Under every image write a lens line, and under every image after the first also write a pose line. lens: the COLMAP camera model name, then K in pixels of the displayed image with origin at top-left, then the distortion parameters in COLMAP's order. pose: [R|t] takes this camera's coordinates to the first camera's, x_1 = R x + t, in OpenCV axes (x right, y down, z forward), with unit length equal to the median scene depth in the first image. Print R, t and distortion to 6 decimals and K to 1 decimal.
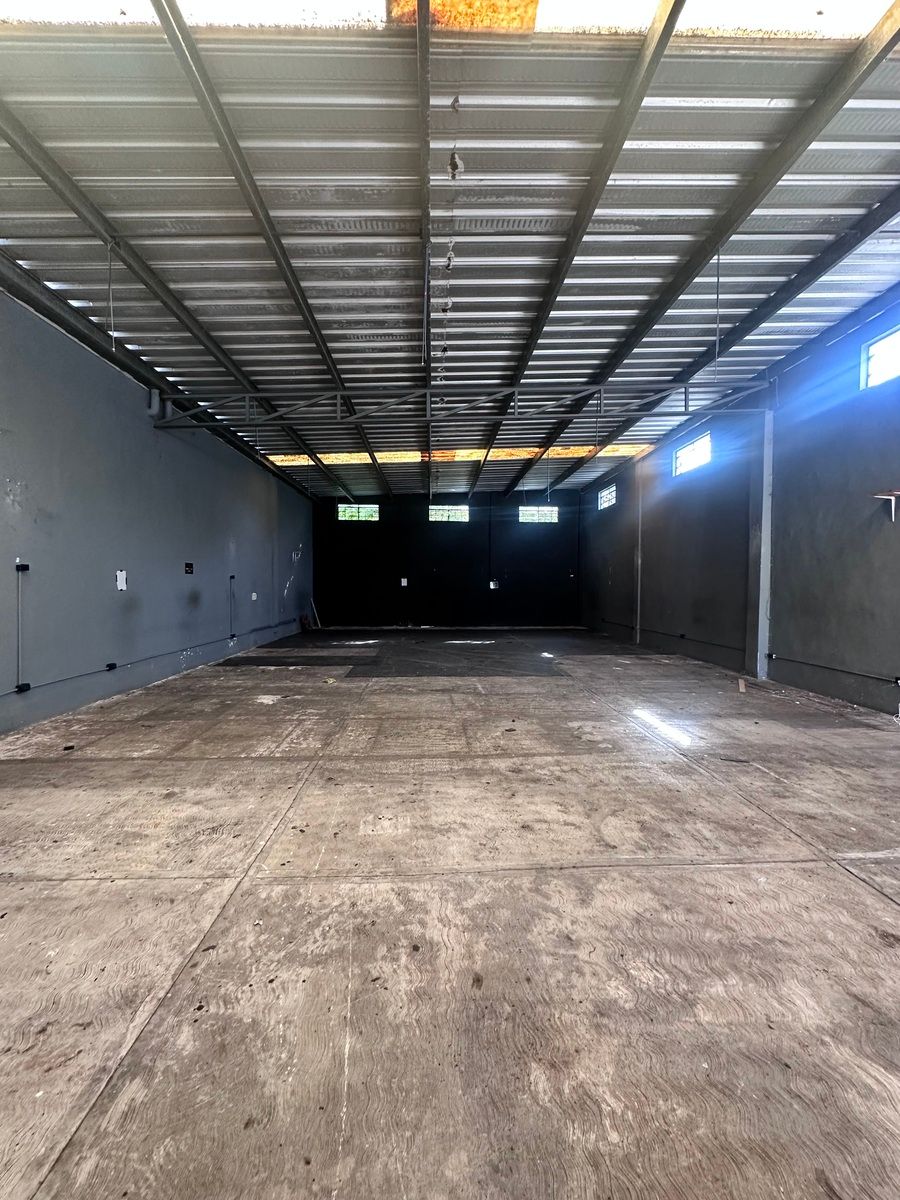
lens RADIAL K [[478.7, 0, 449.2], [0, 478.7, 601.1], [0, 0, 1]] dist [-0.002520, 0.000914]
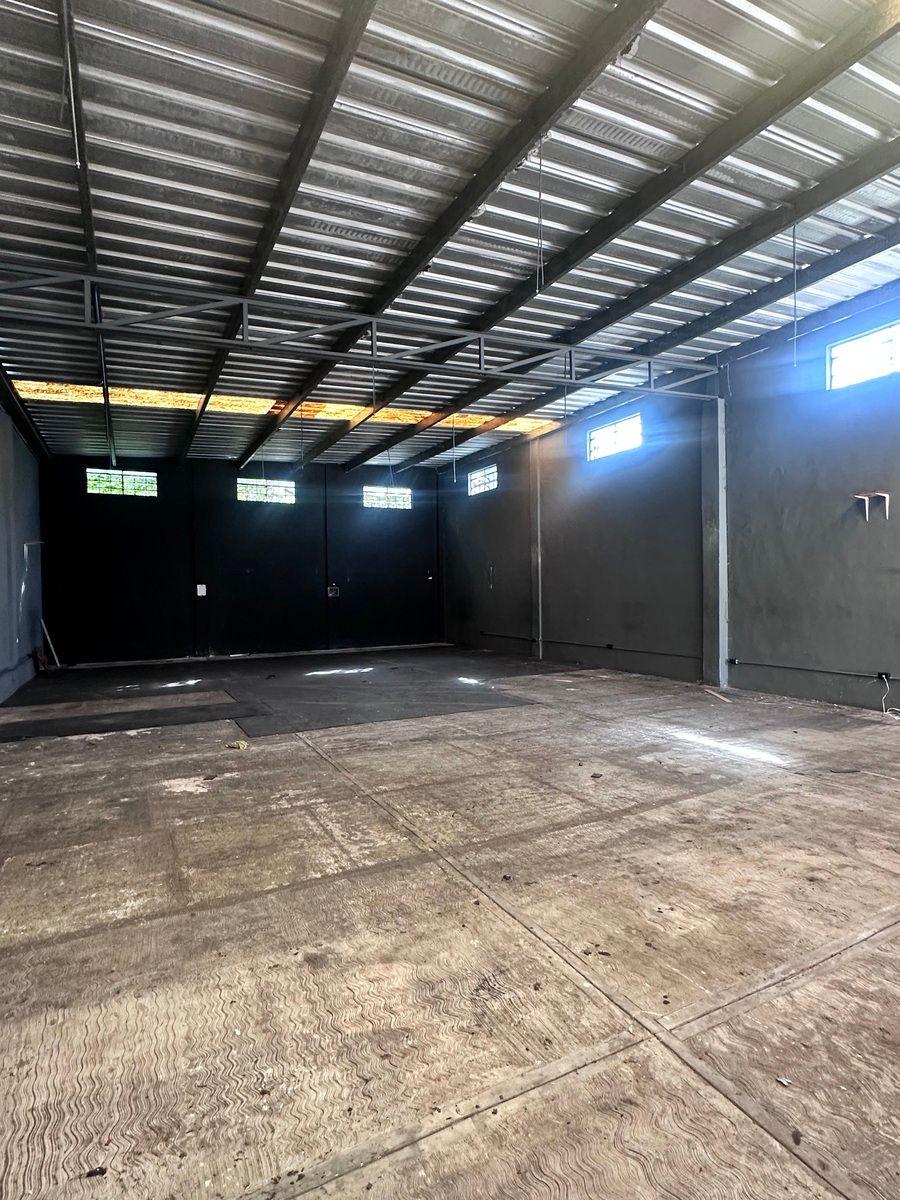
lens RADIAL K [[639.7, 0, 449.8], [0, 639.7, 598.5], [0, 0, 1]] dist [-0.004458, 0.001704]
pose [[0.906728, -0.023437, 0.421064, -0.512718], [0.032918, 0.999342, -0.015263, -0.009892], [-0.420429, 0.027700, 0.906903, 0.149553]]
